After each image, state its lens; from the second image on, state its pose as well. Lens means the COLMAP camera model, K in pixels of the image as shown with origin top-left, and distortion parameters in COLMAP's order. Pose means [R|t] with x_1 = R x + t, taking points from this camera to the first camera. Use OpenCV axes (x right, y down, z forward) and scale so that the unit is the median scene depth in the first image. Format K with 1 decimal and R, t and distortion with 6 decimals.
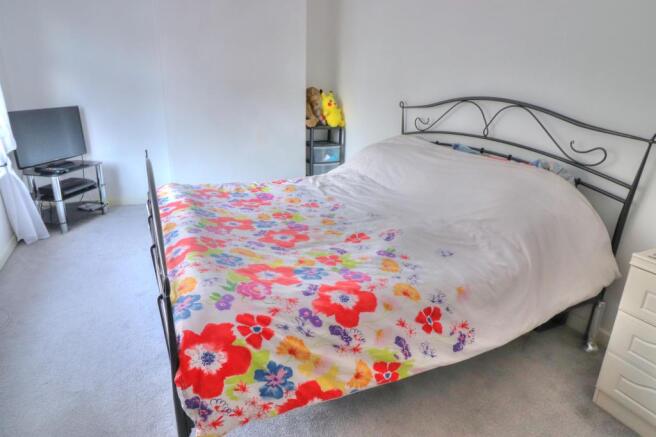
lens RADIAL K [[400.2, 0, 328.4], [0, 400.2, 218.0], [0, 0, 1]] dist [0.005937, -0.004106]
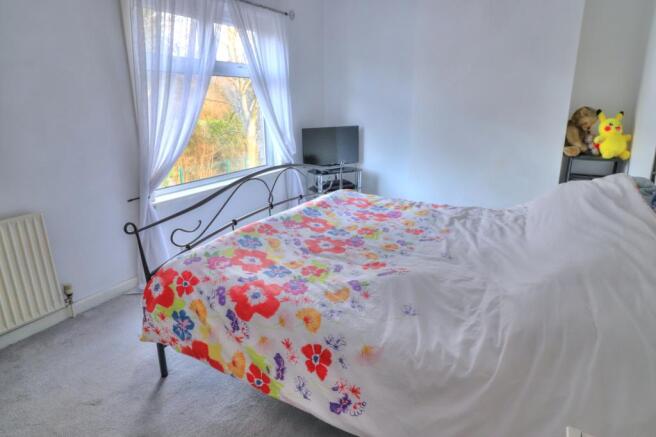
lens RADIAL K [[400.2, 0, 328.9], [0, 400.2, 219.3], [0, 0, 1]] dist [0.005937, -0.004106]
pose [[0.569980, 0.200428, -0.796839, 0.922884], [-0.241681, 0.967788, 0.070552, -0.120551], [0.785311, 0.152368, 0.600059, 0.429457]]
